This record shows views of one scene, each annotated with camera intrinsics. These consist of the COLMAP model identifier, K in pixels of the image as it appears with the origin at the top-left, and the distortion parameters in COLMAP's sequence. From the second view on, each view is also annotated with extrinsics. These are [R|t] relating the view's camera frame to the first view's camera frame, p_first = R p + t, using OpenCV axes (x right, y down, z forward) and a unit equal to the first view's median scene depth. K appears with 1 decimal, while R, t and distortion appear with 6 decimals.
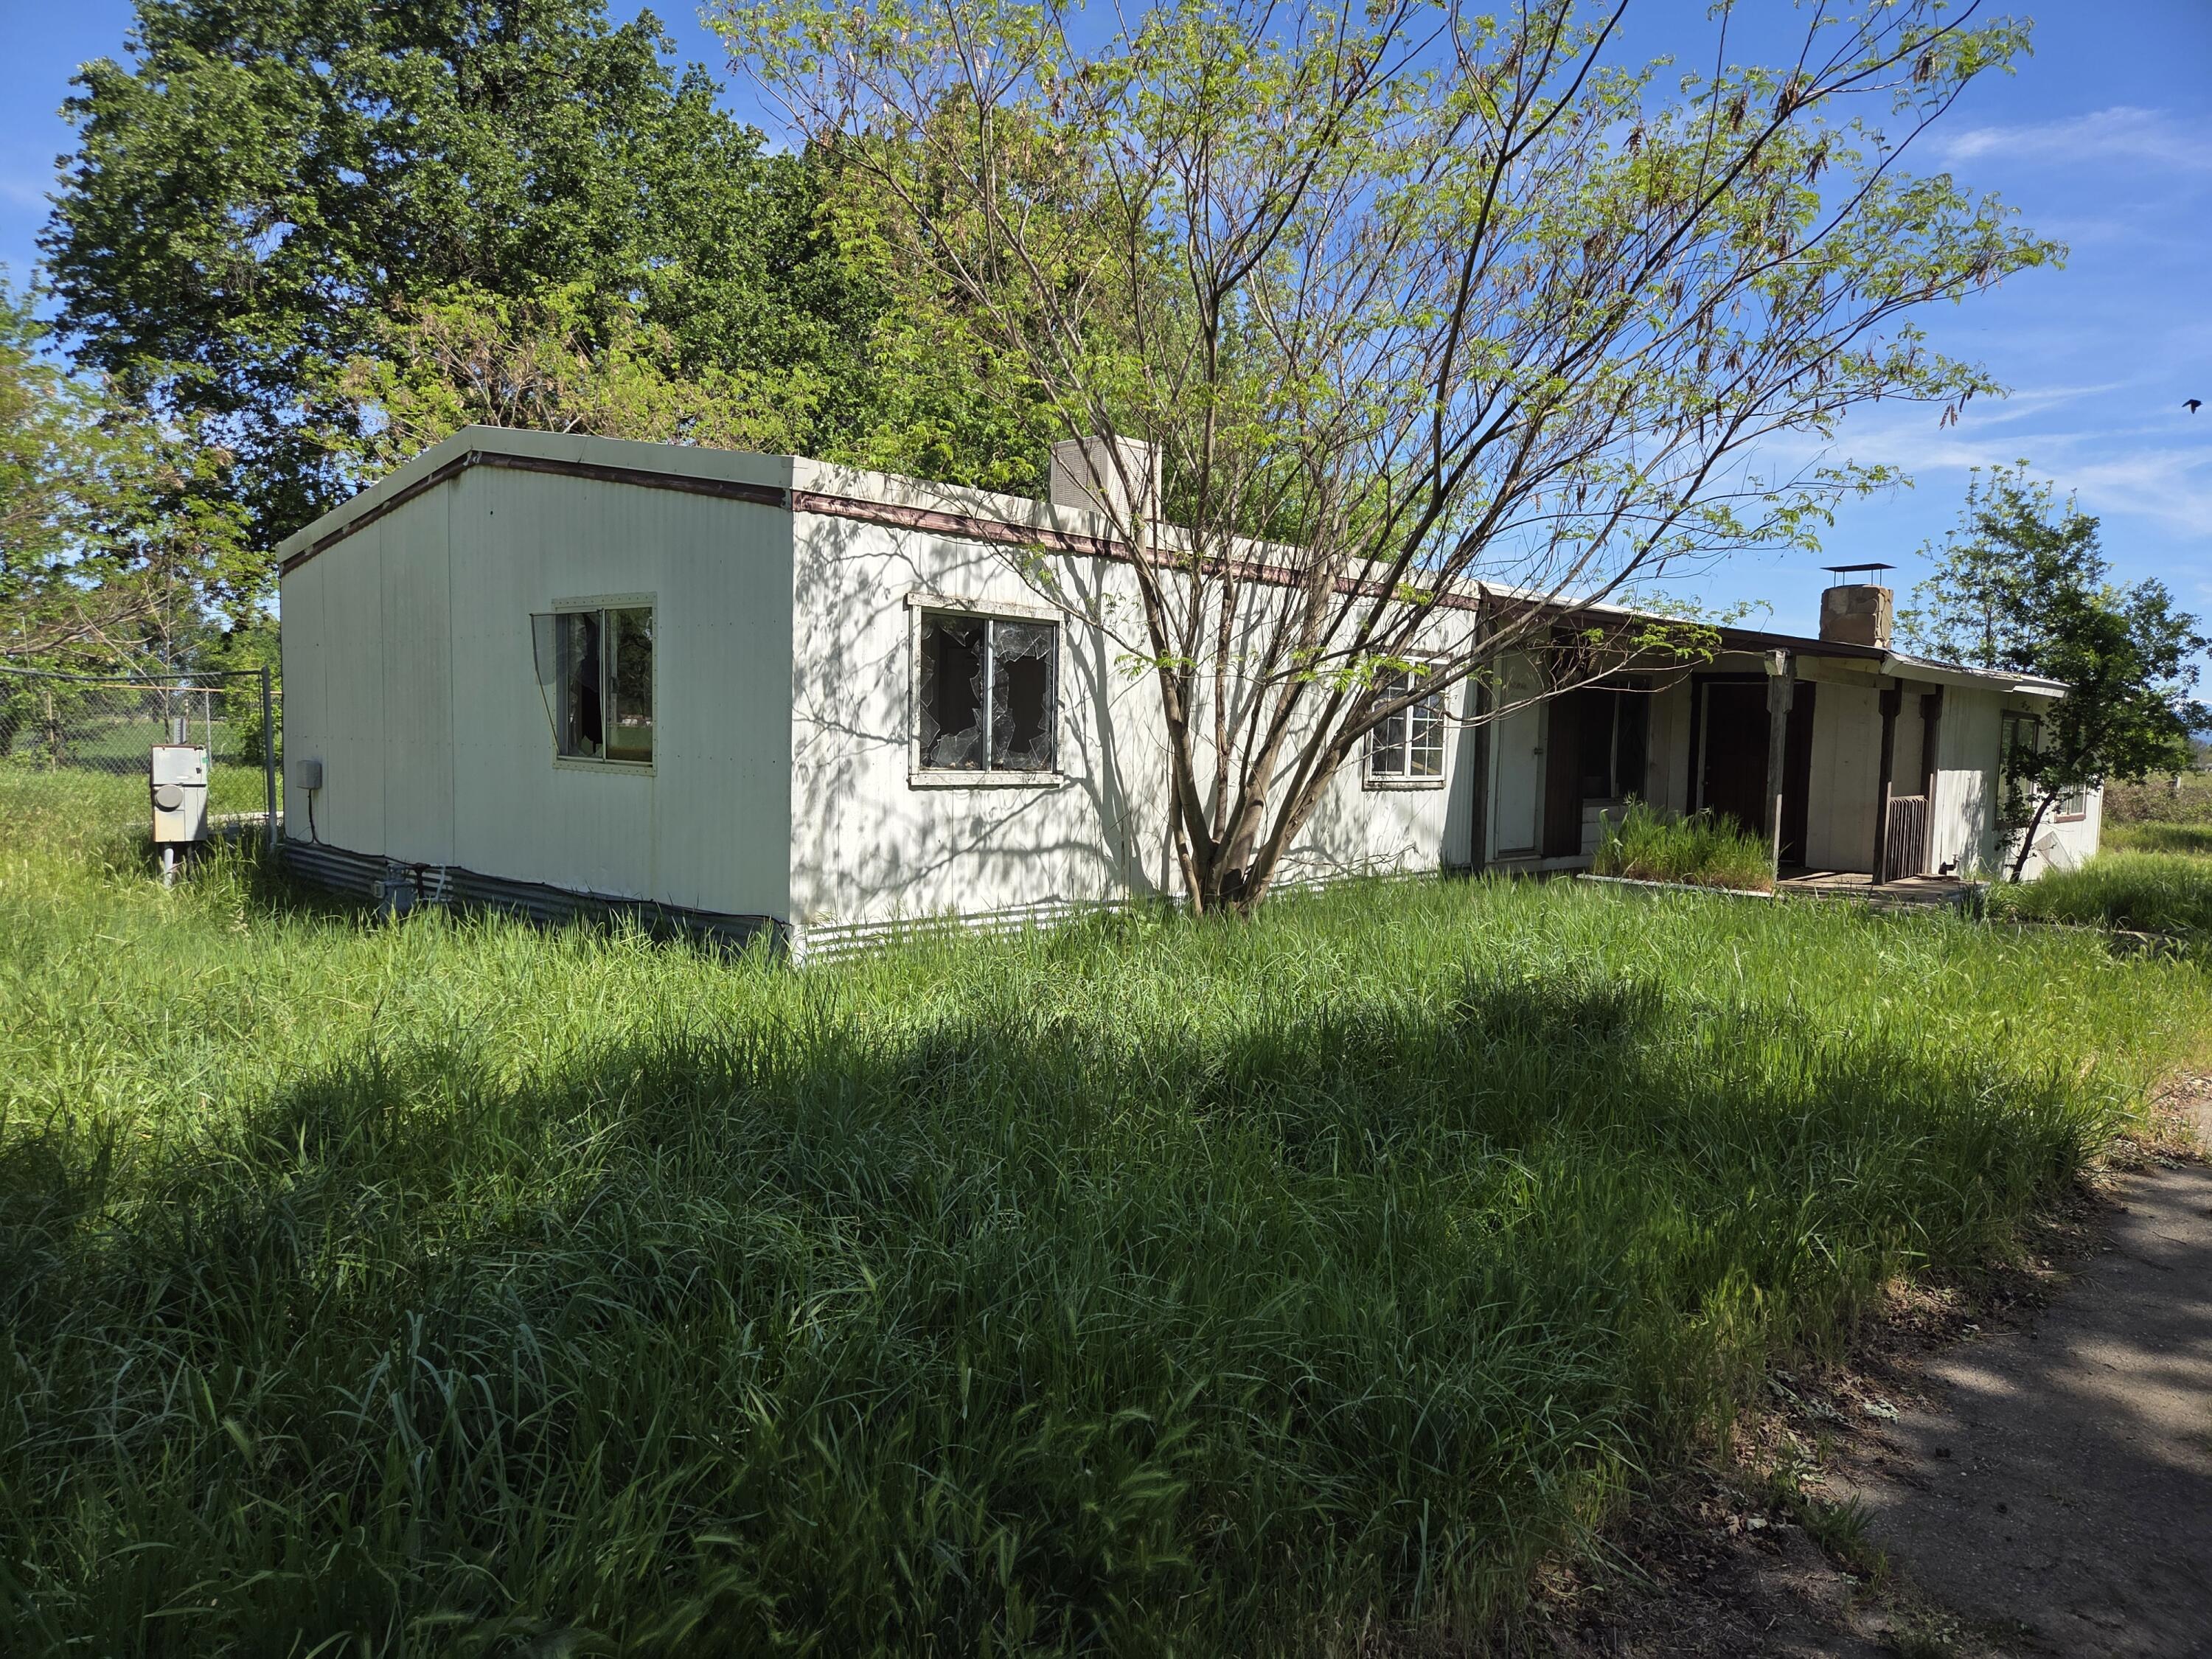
lens RADIAL K [[1497.4, 0, 1106.0], [0, 1497.4, 829.5], [0, 0, 1]] dist [0.040268, -0.003962]
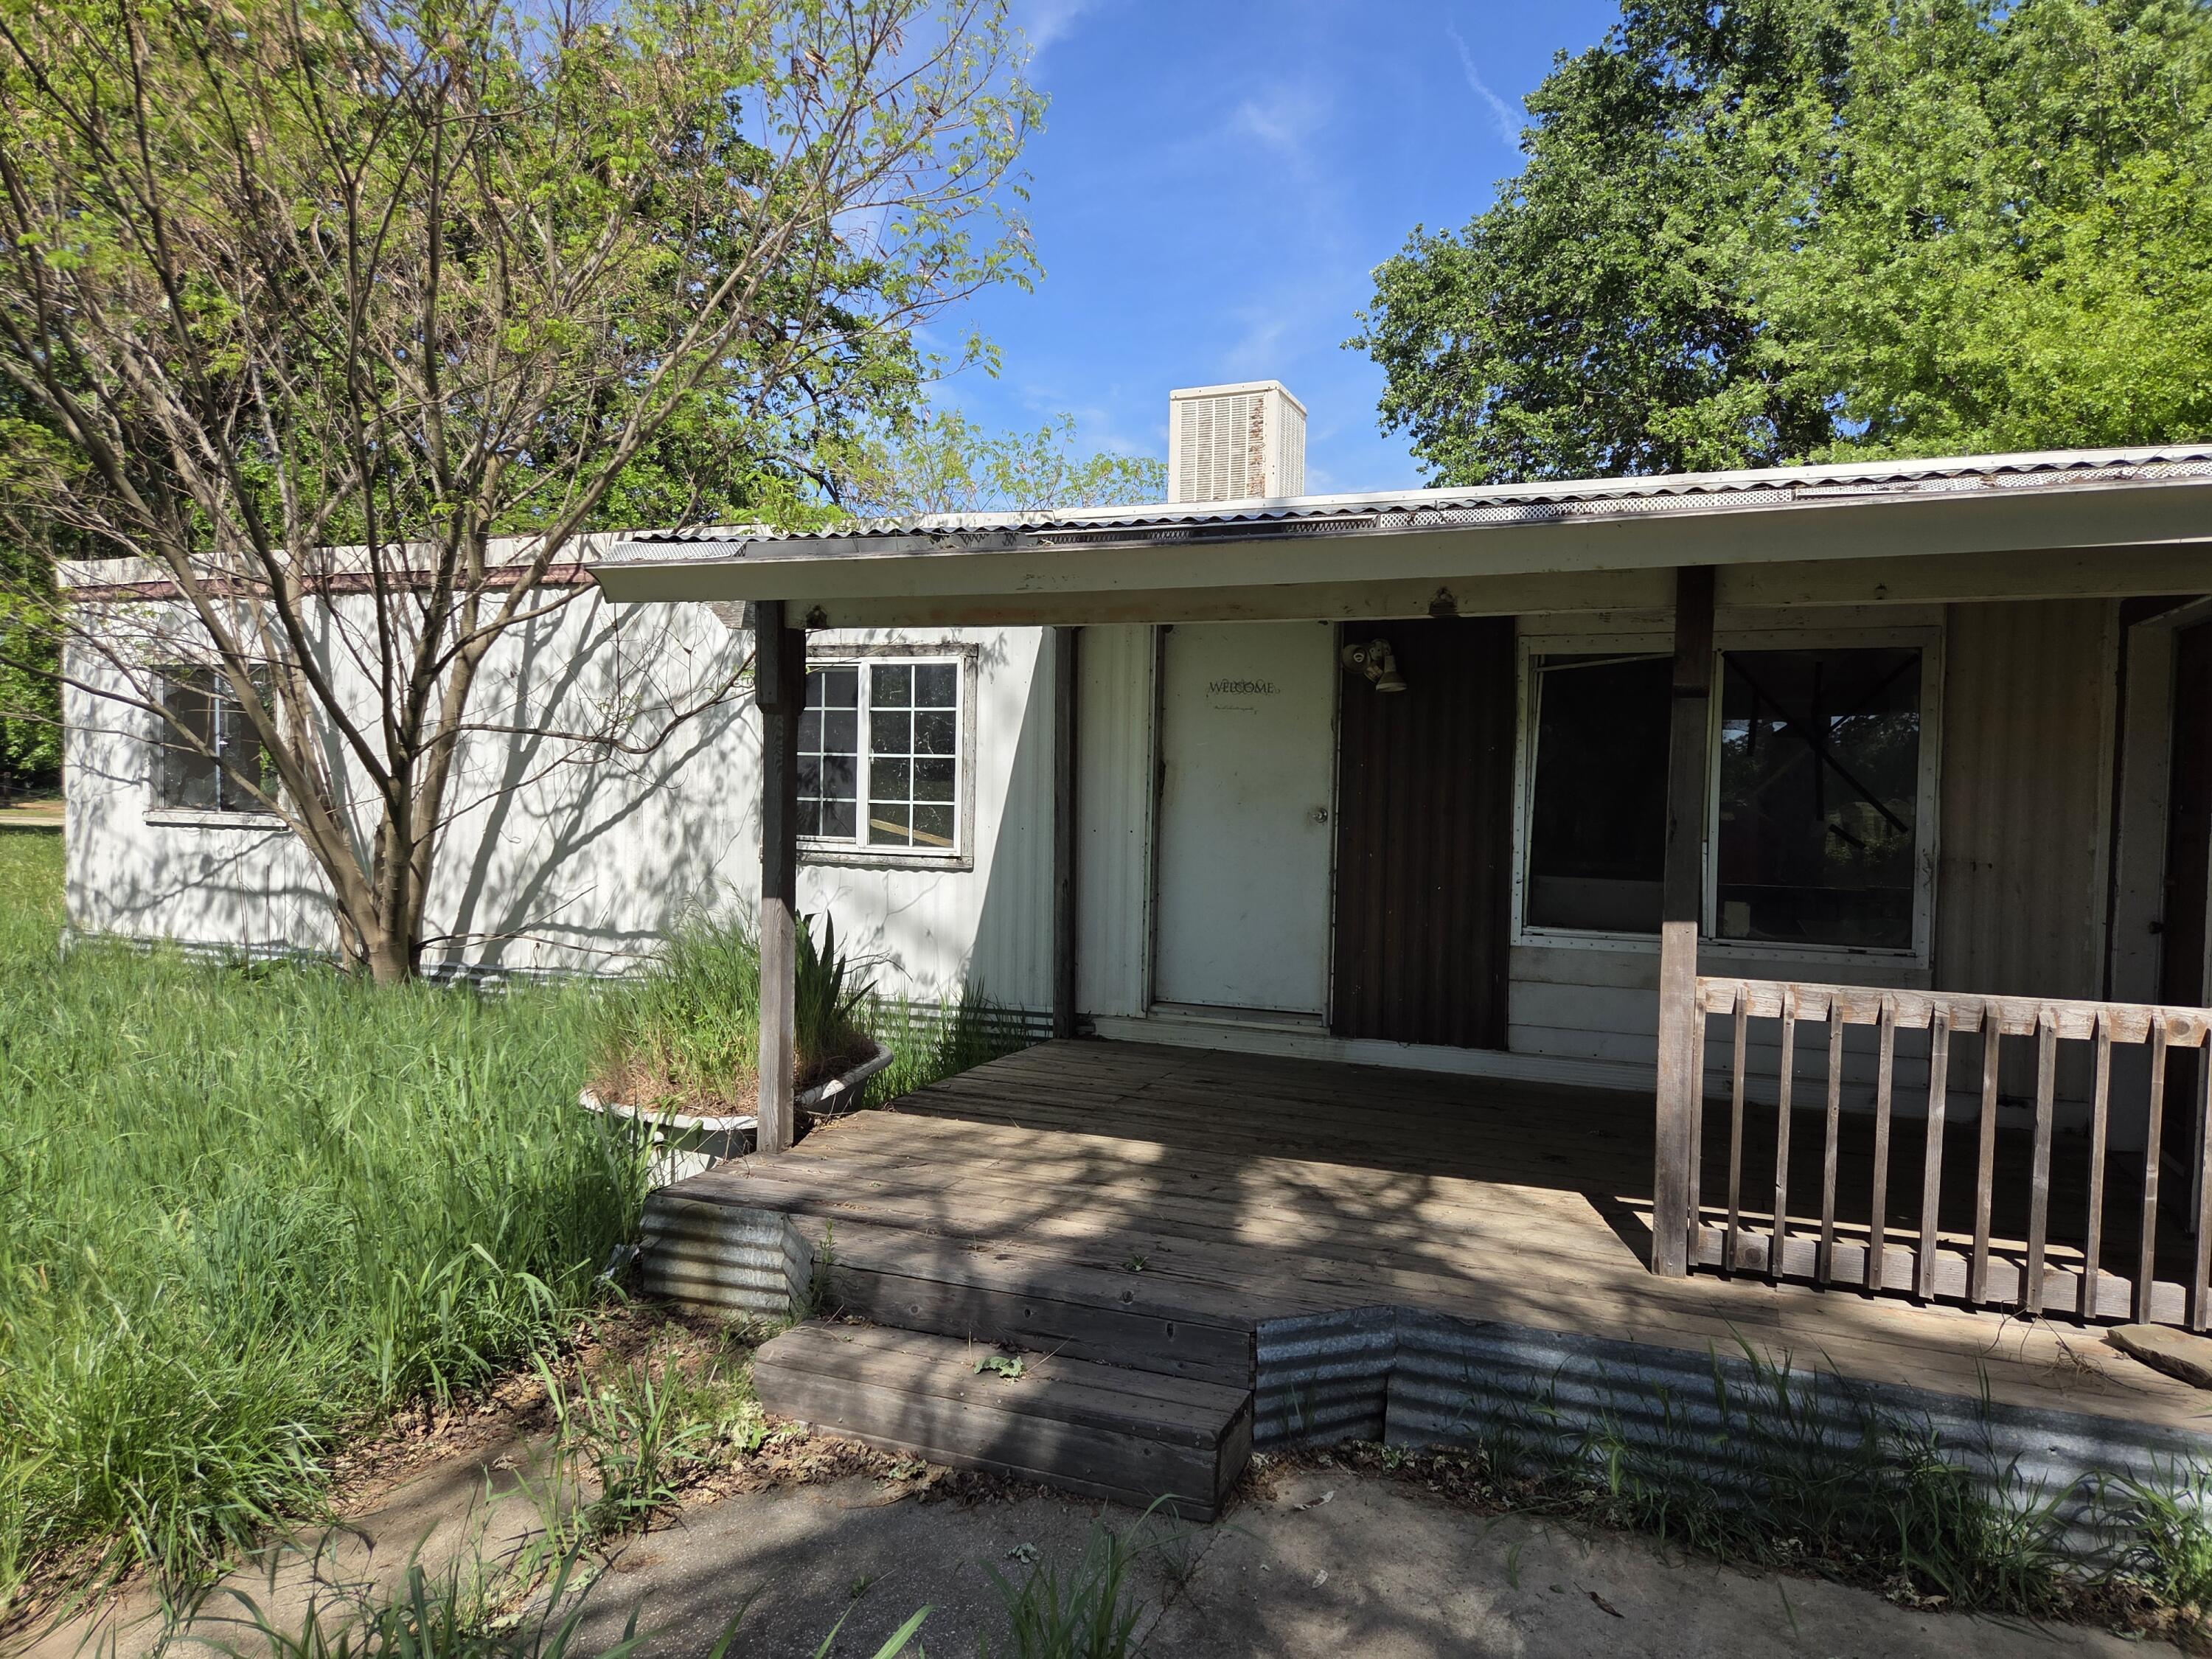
lens RADIAL K [[1497.4, 0, 1106.0], [0, 1497.4, 829.5], [0, 0, 1]] dist [0.040268, -0.003962]
pose [[0.343923, 0.000304, -0.938998, 1.160344], [-0.075920, 0.996735, -0.027485, -0.045429], [0.935924, 0.080742, 0.342823, 1.233161]]
